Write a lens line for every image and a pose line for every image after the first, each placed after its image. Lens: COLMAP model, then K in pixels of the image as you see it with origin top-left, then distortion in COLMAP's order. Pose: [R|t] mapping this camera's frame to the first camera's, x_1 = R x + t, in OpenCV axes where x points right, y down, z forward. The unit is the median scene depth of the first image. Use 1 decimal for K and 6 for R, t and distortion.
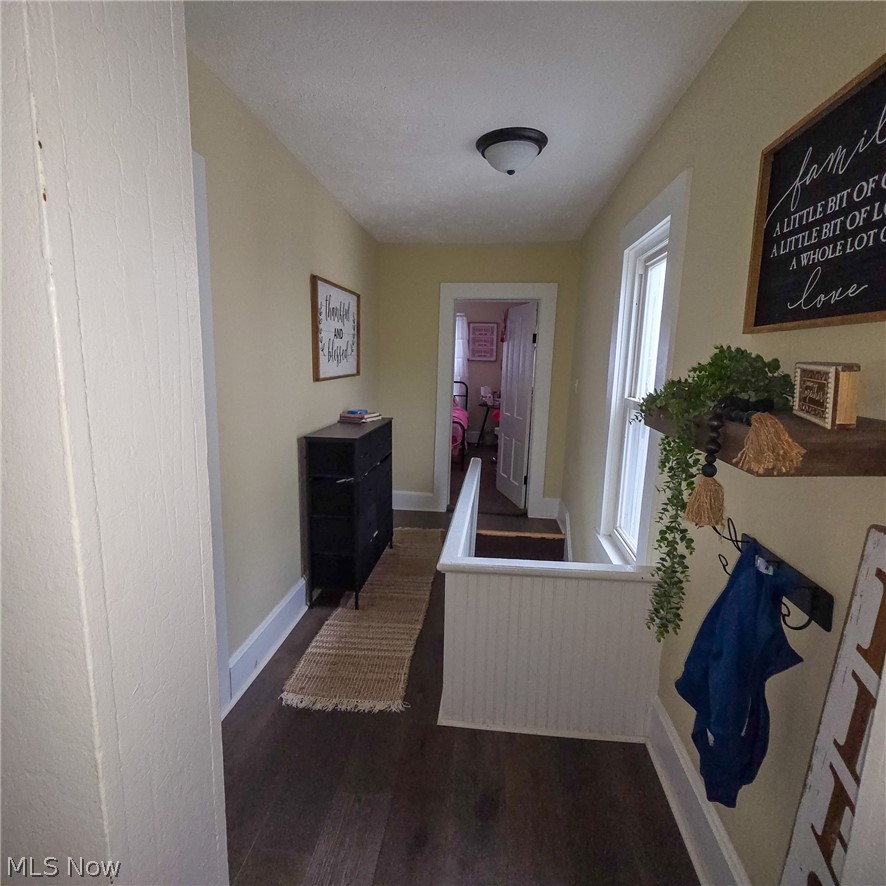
lens RADIAL K [[490.0, 0, 439.1], [0, 490.0, 439.3], [0, 0, 1]] dist [-0.004313, 0.001773]
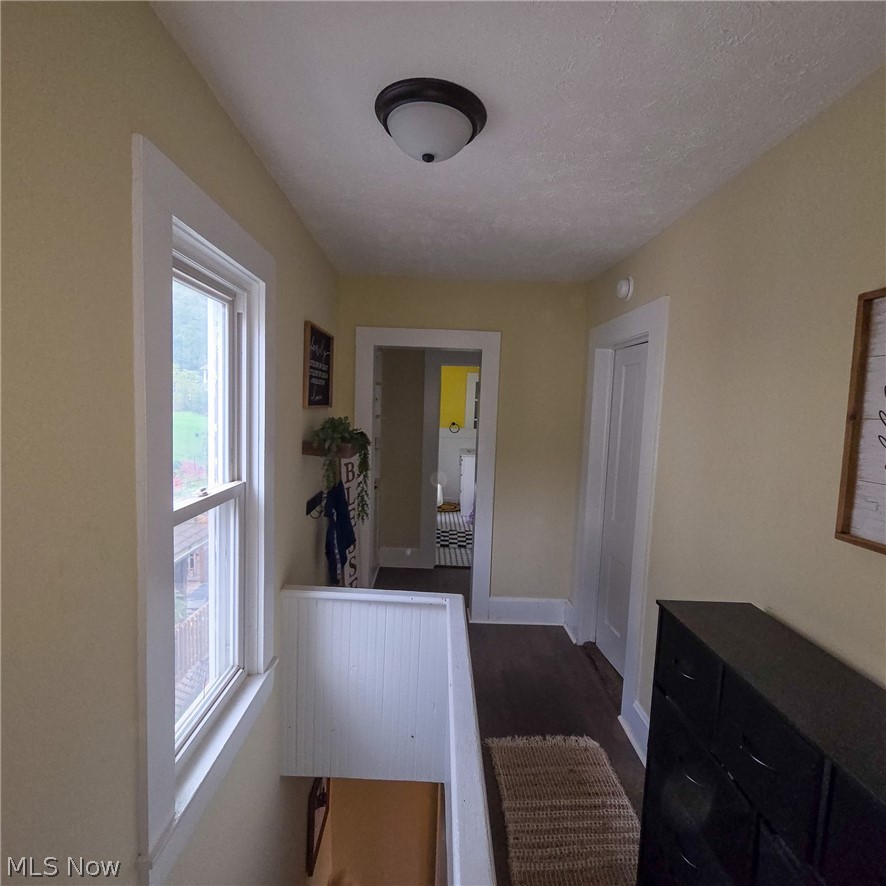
lens RADIAL K [[490.0, 0, 439.1], [0, 490.0, 439.3], [0, 0, 1]] dist [-0.004313, 0.001773]
pose [[-0.991036, -0.057240, -0.120710, 0.187555], [-0.084211, 0.969103, 0.231835, -0.334020], [0.103710, 0.239922, -0.965237, 1.694083]]
